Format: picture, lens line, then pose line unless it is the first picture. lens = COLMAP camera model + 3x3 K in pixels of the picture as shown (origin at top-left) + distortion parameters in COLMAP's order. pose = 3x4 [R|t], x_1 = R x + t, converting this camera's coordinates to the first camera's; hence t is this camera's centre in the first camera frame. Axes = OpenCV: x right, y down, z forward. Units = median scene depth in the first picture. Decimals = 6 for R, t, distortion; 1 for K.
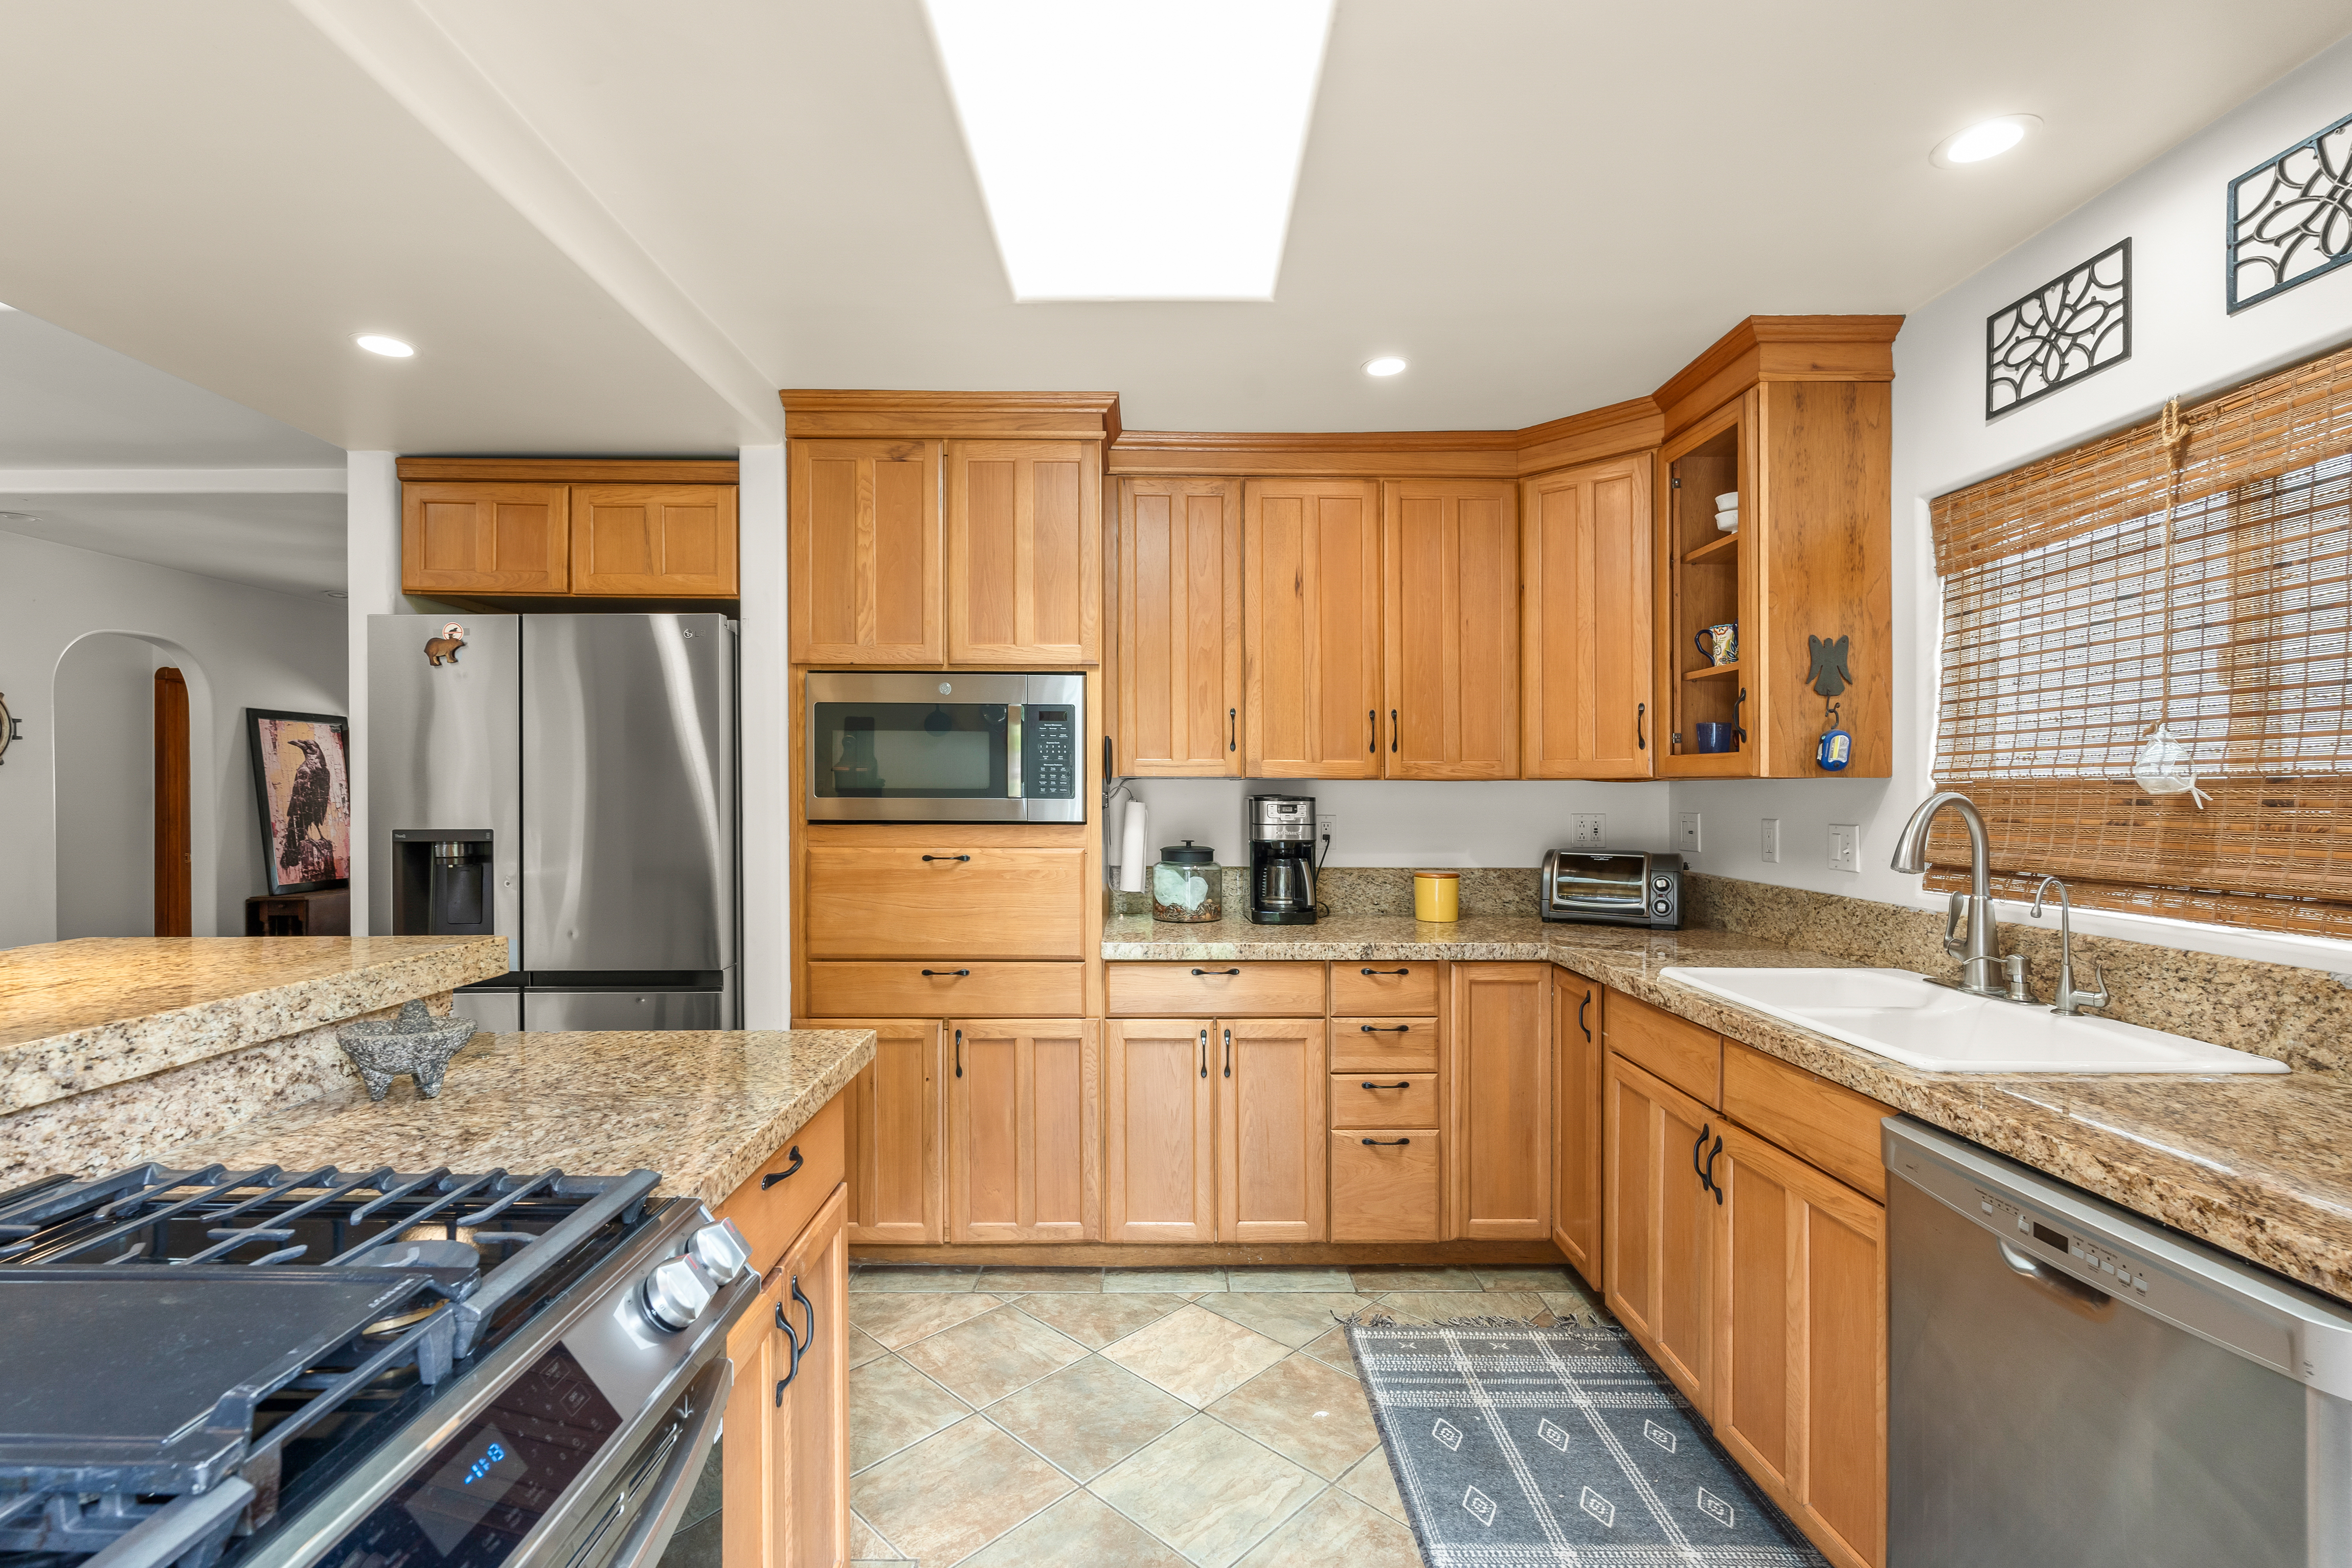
lens RADIAL K [[1038.1, 0, 1146.5], [0, 1038.1, 791.3], [0, 0, 1]] dist [-0.006588, 0.000249]
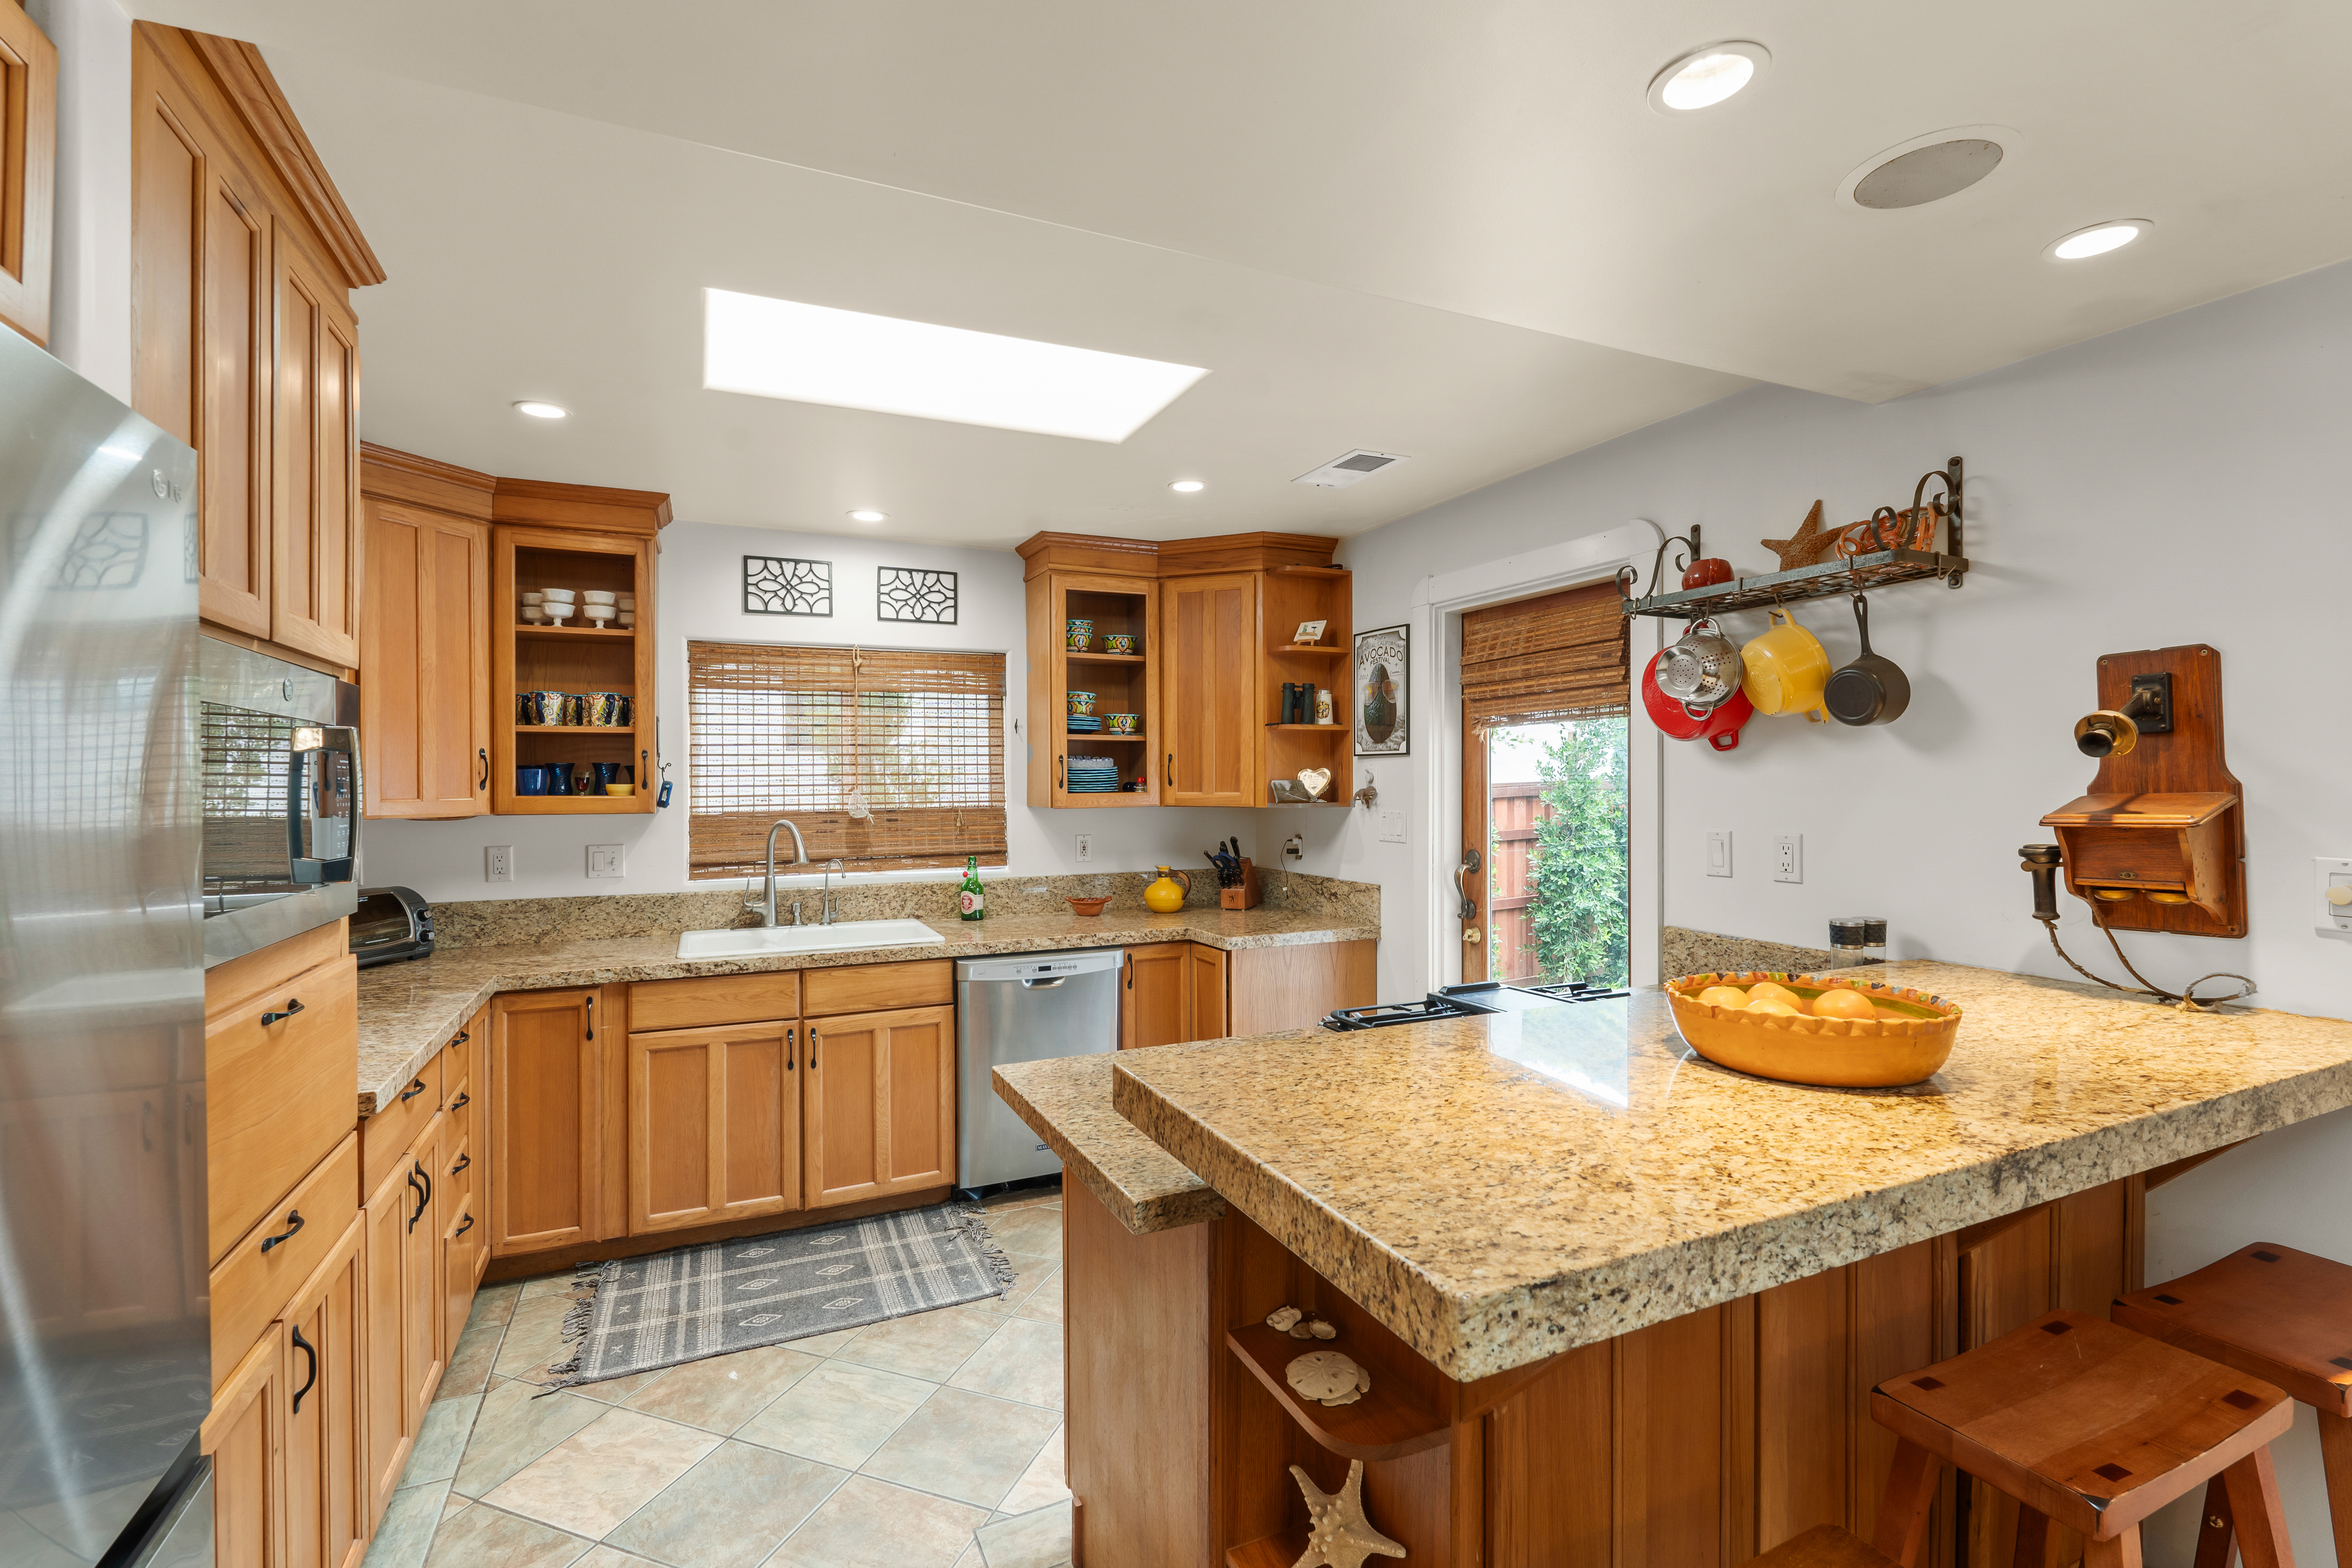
lens RADIAL K [[1038.1, 0, 1178.5], [0, 1038.1, 777.4], [0, 0, 1]] dist [-0.006588, 0.000249]
pose [[-0.417680, 0.000586, 0.908594, -1.137569], [0.006821, 0.999974, 0.002491, -0.071410], [-0.908569, 0.007238, -0.417673, 1.065879]]
